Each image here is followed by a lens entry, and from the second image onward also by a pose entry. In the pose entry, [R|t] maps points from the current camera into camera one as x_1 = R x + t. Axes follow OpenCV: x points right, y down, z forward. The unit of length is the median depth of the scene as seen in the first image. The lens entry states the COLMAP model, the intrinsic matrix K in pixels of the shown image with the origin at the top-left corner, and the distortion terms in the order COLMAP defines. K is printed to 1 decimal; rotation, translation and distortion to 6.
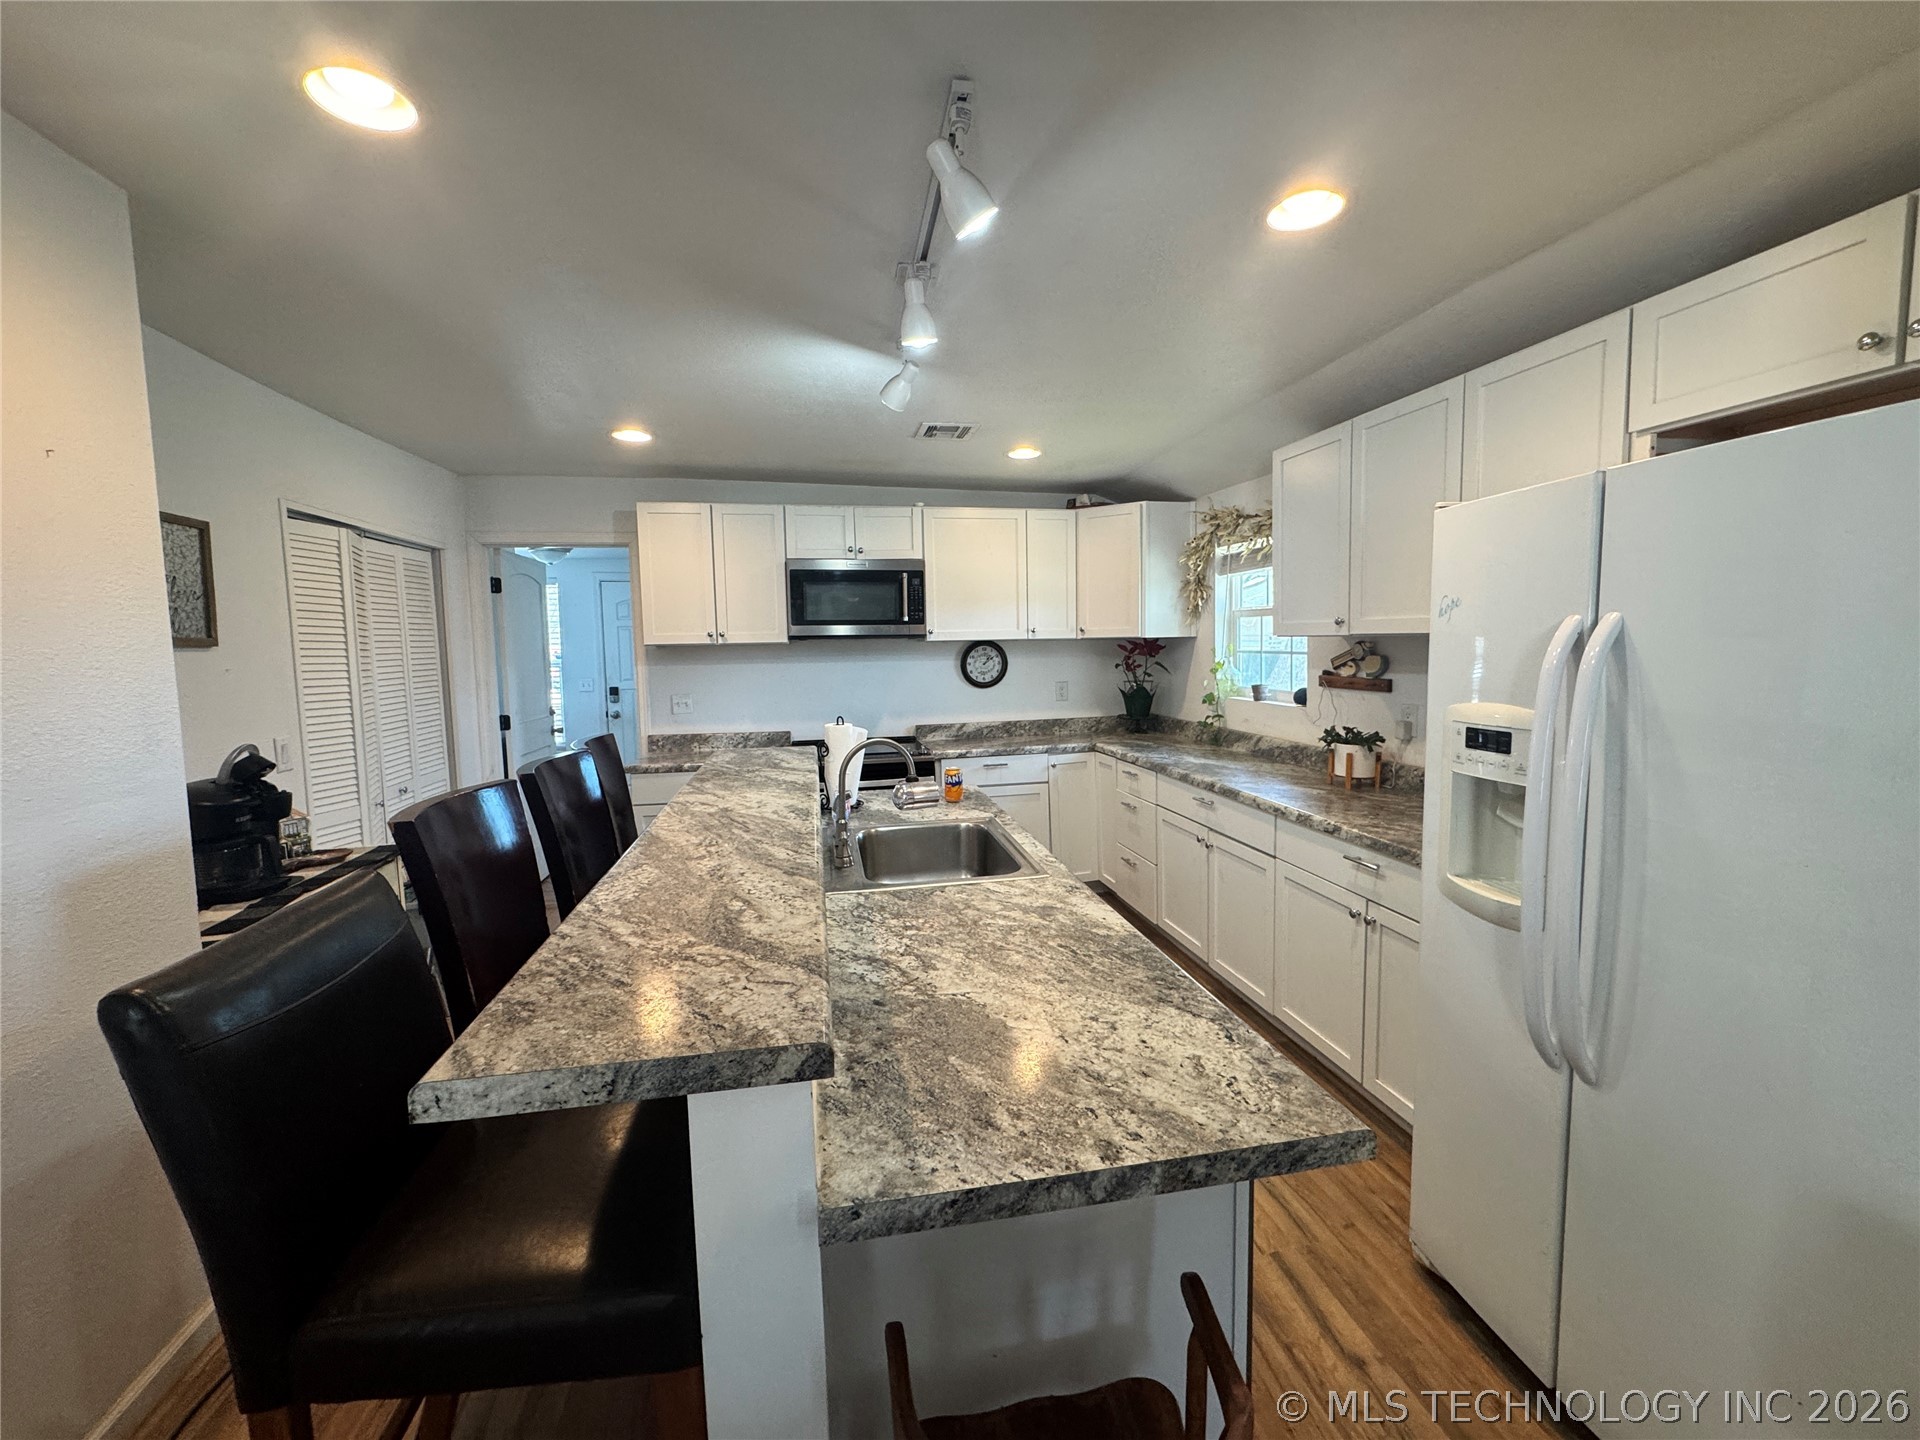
lens RADIAL K [[764.9, 0, 960.5], [0, 764.9, 709.4], [0, 0, 1]] dist [-0.001989, 0.000550]
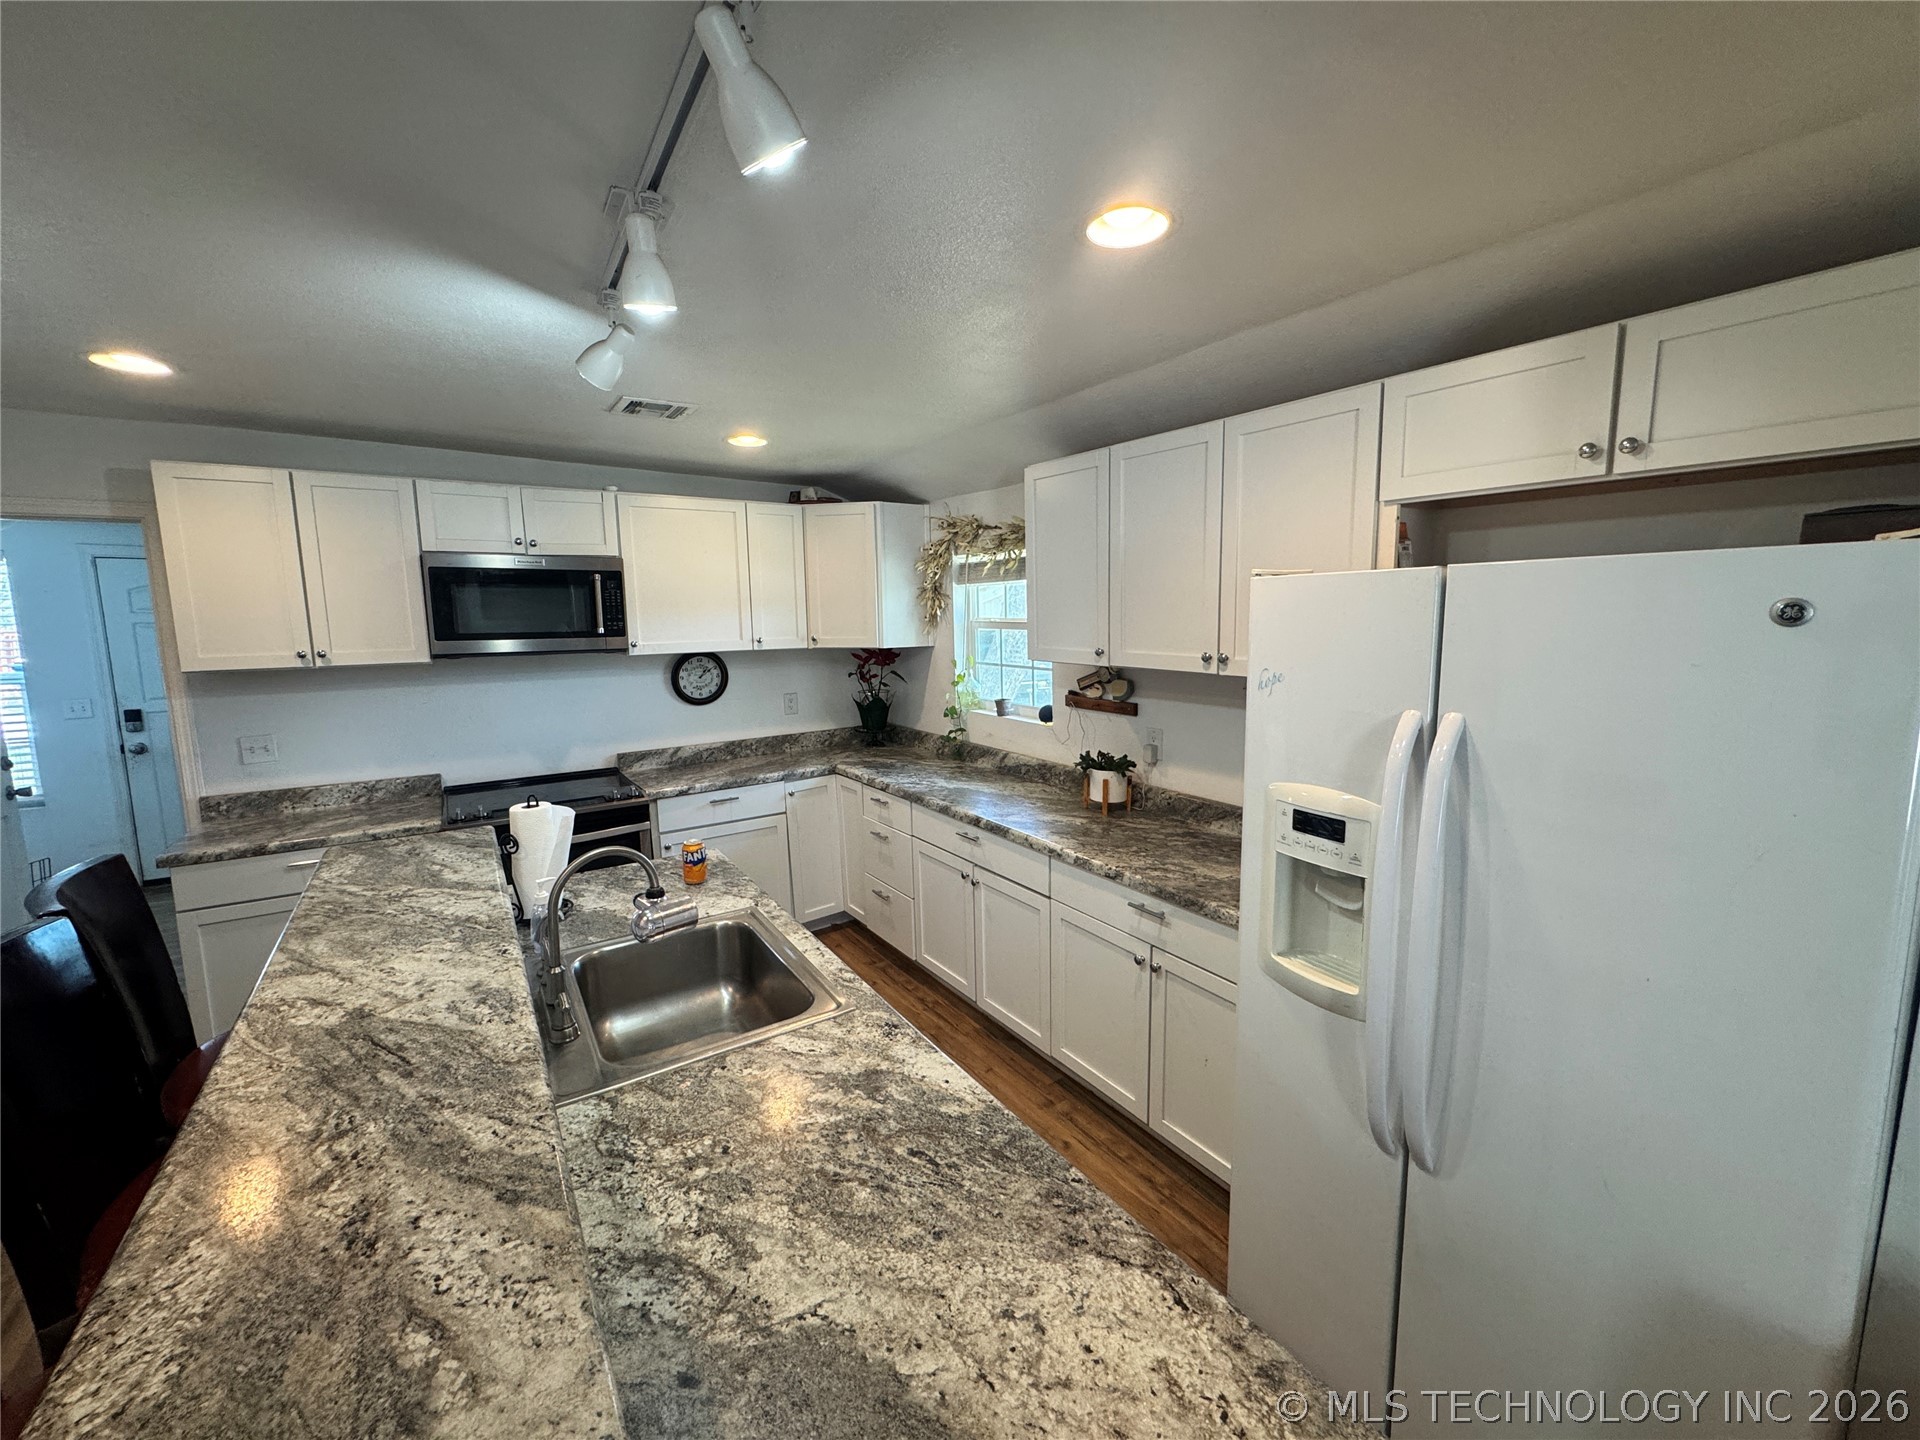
lens RADIAL K [[764.9, 0, 960.8], [0, 764.9, 710.2], [0, 0, 1]] dist [-0.001989, 0.000550]
pose [[0.922549, -0.045377, 0.383204, -0.045038], [0.030760, 0.998550, 0.044189, -0.076590], [-0.384653, -0.028979, 0.922606, 0.132484]]
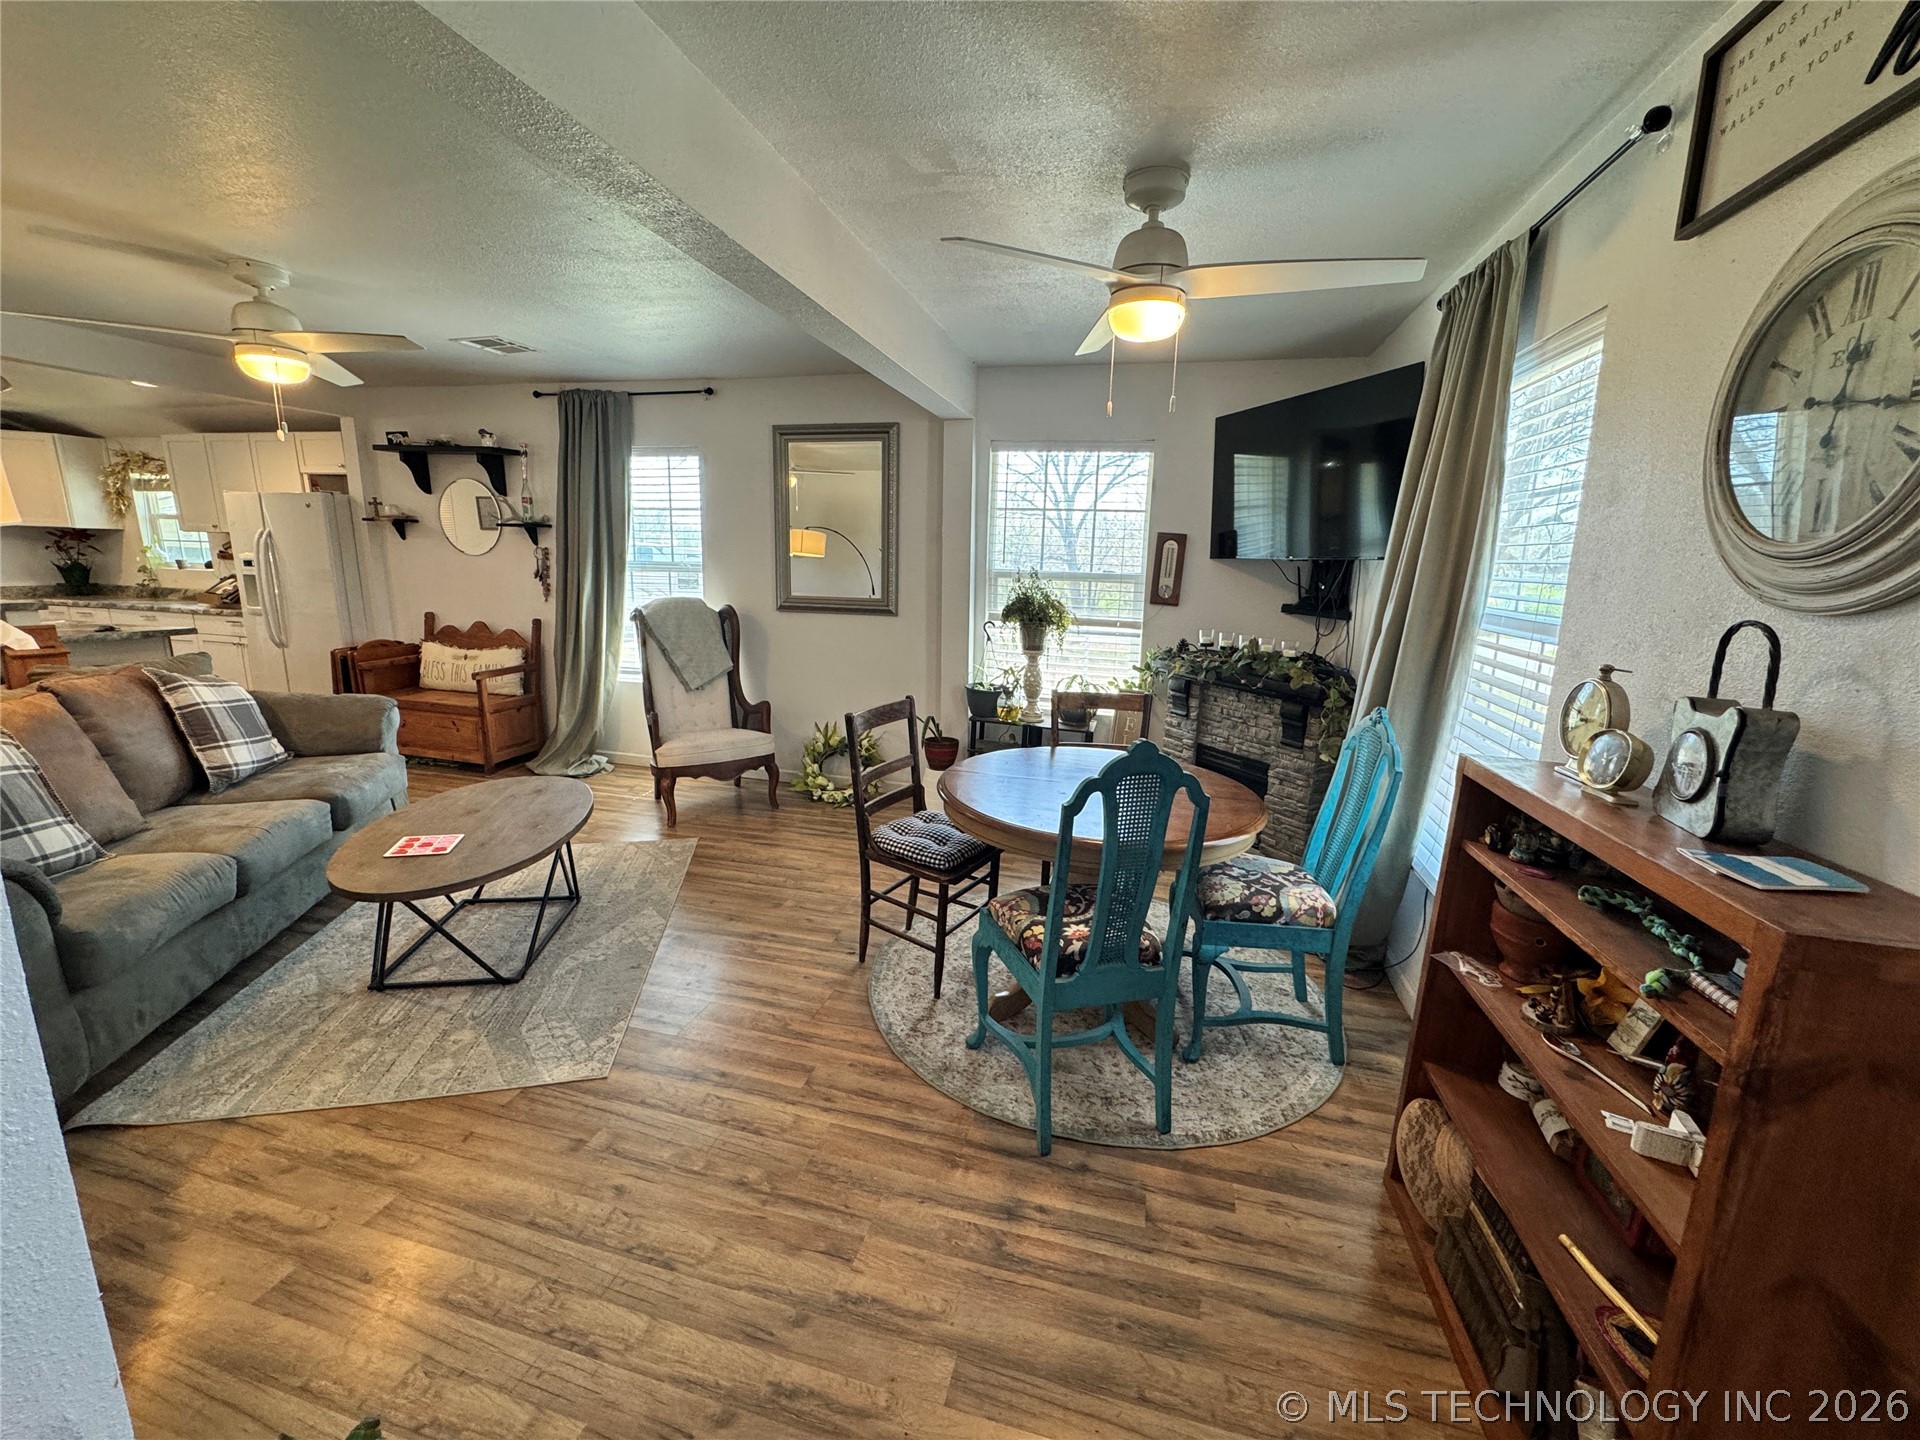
lens RADIAL K [[764.9, 0, 962.6], [0, 764.9, 713.8], [0, 0, 1]] dist [-0.001989, 0.000550]
pose [[0.434460, -0.152314, 0.887719, -0.525594], [0.044420, 0.988022, 0.147784, 0.165660], [-0.899595, -0.024774, 0.436022, -1.662128]]
